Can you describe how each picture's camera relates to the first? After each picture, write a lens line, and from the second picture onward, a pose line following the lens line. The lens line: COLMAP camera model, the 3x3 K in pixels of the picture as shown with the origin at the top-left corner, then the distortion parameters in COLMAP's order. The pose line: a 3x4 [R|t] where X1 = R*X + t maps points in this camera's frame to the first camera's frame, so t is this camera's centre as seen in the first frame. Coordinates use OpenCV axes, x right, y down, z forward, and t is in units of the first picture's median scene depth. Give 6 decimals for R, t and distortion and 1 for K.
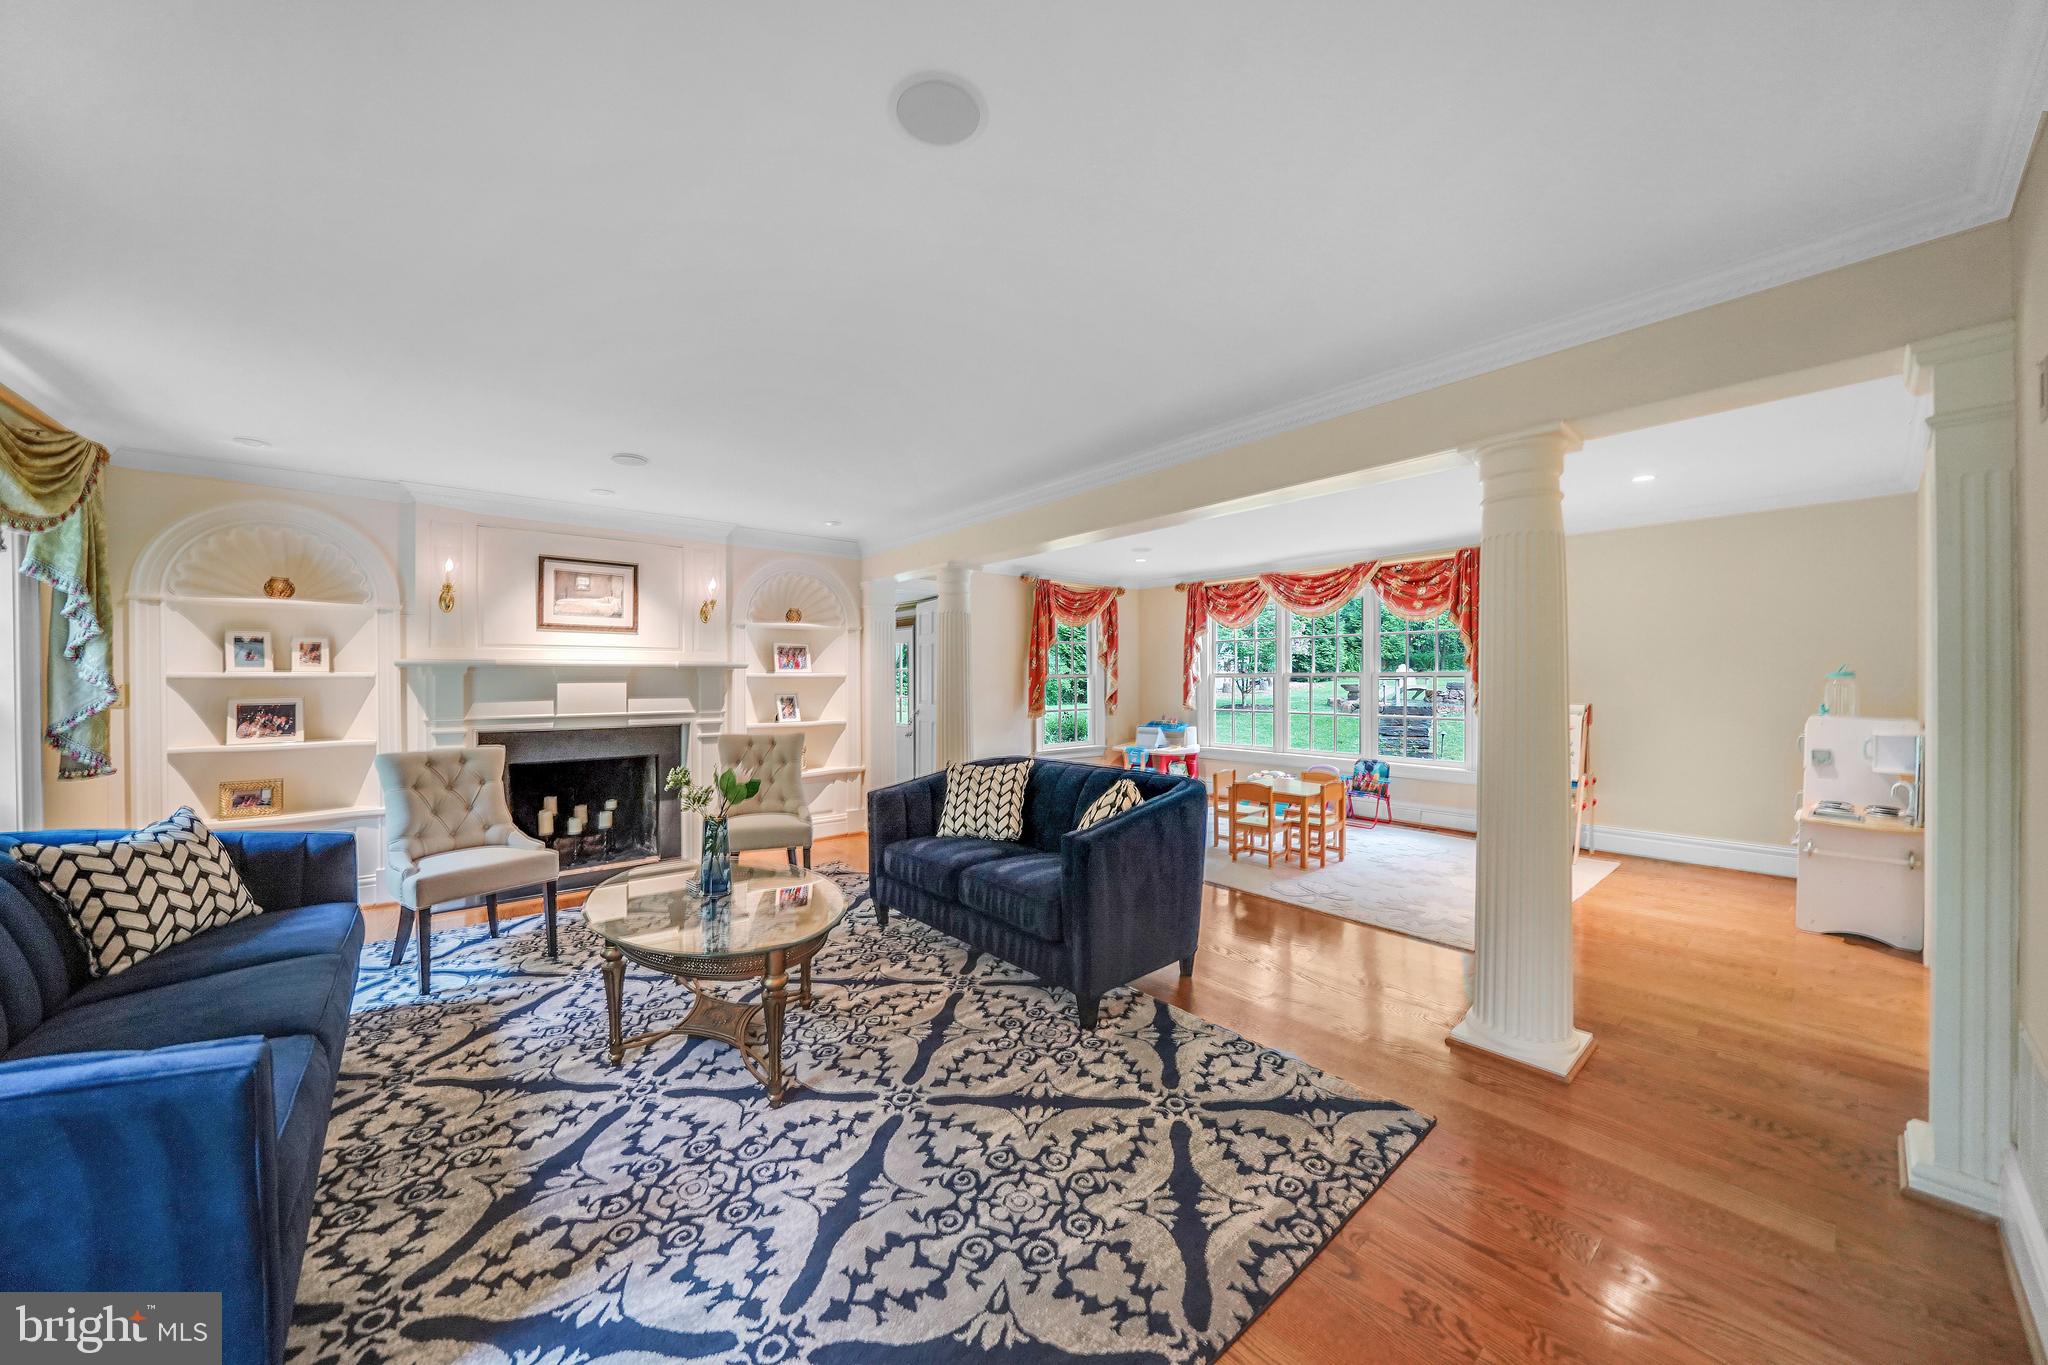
lens RADIAL K [[713.1, 0, 1019.1], [0, 713.1, 682.6], [0, 0, 1]] dist [-0.027453, 0.002468]
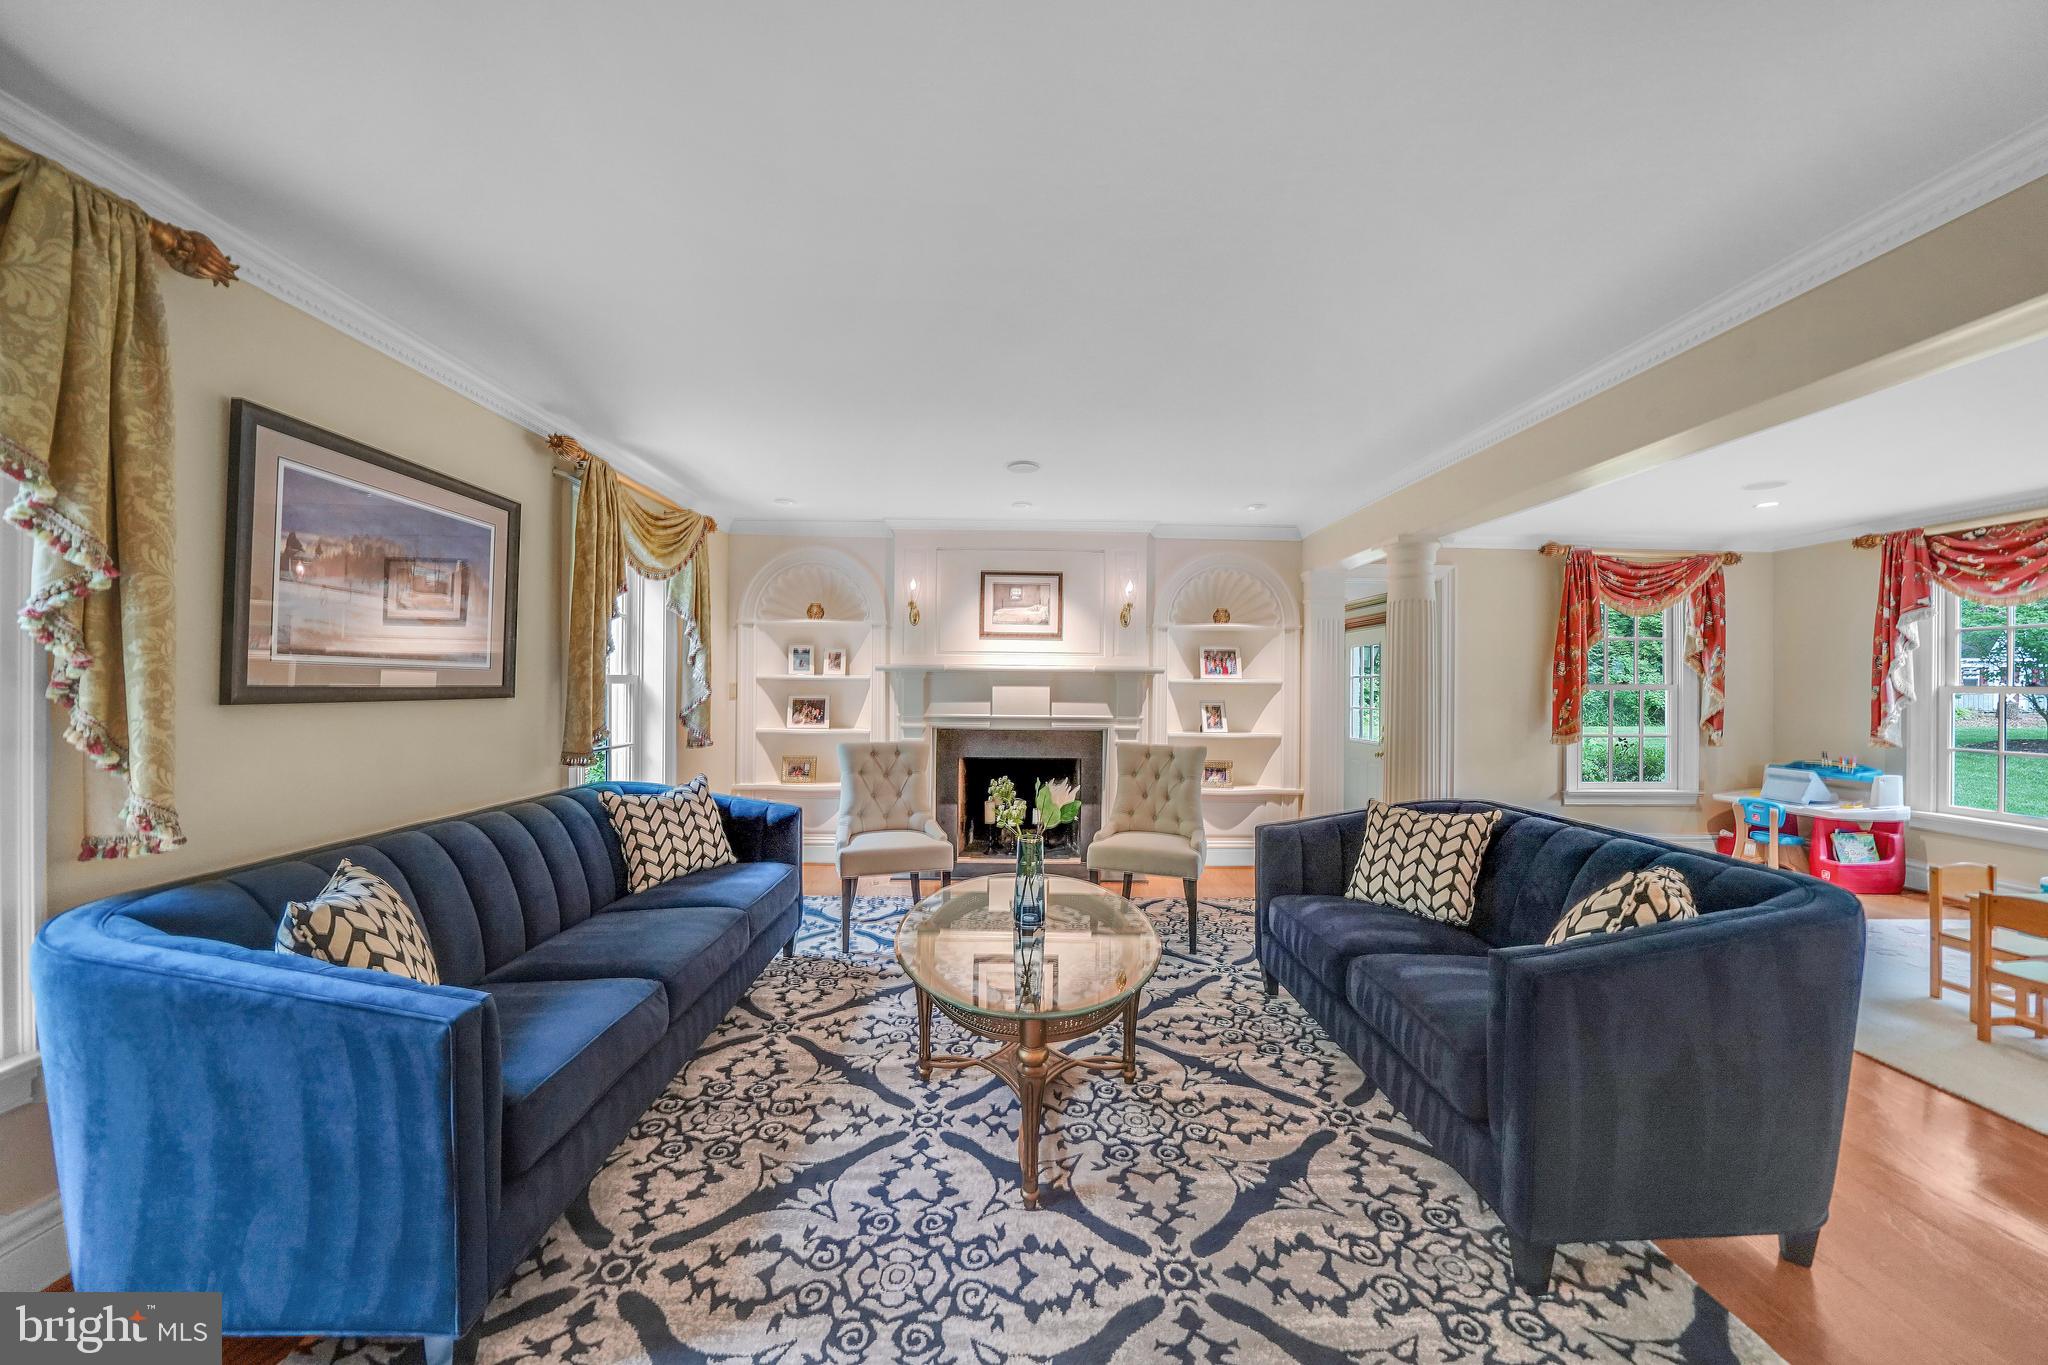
lens RADIAL K [[713.1, 0, 1019.1], [0, 713.1, 682.6], [0, 0, 1]] dist [-0.027453, 0.002468]
pose [[0.773016, 0.010583, -0.634299, 0.104031], [-0.016417, 0.999860, -0.003325, -0.003160], [0.634174, 0.012984, 0.773081, 0.232762]]
